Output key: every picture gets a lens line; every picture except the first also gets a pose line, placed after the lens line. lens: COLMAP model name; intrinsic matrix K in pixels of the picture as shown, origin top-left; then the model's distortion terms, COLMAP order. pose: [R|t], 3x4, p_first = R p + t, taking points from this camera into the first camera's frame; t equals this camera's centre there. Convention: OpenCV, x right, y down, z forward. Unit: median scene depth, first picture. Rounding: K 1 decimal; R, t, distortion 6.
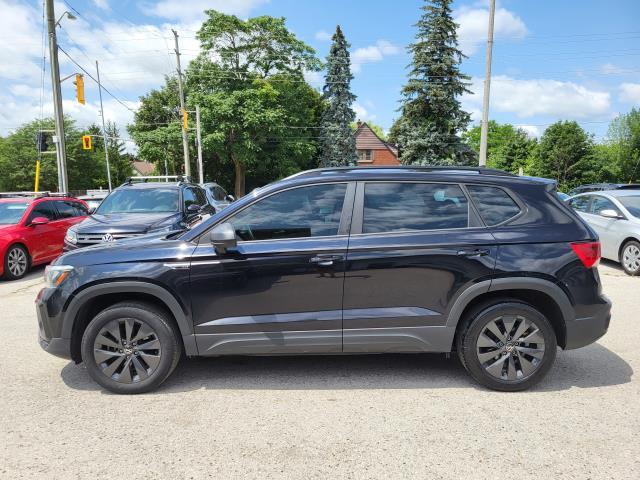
lens RADIAL K [[506.5, 0, 320.5], [0, 506.5, 235.3], [0, 0, 1]] dist [0.041241, -0.013774]
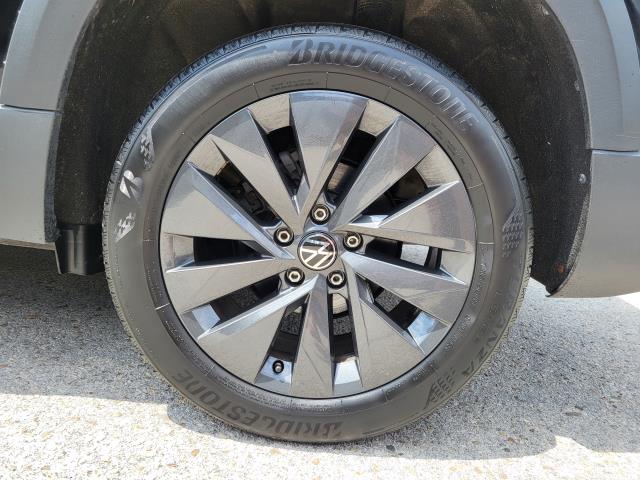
lens RADIAL K [[506.5, 0, 320.7], [0, 506.5, 236.9], [0, 0, 1]] dist [0.041241, -0.013774]
pose [[0.992308, 0.122041, 0.020760, 0.366415], [-0.123623, 0.985721, 0.114333, 0.186707], [-0.006511, -0.116020, 0.993226, 0.782223]]
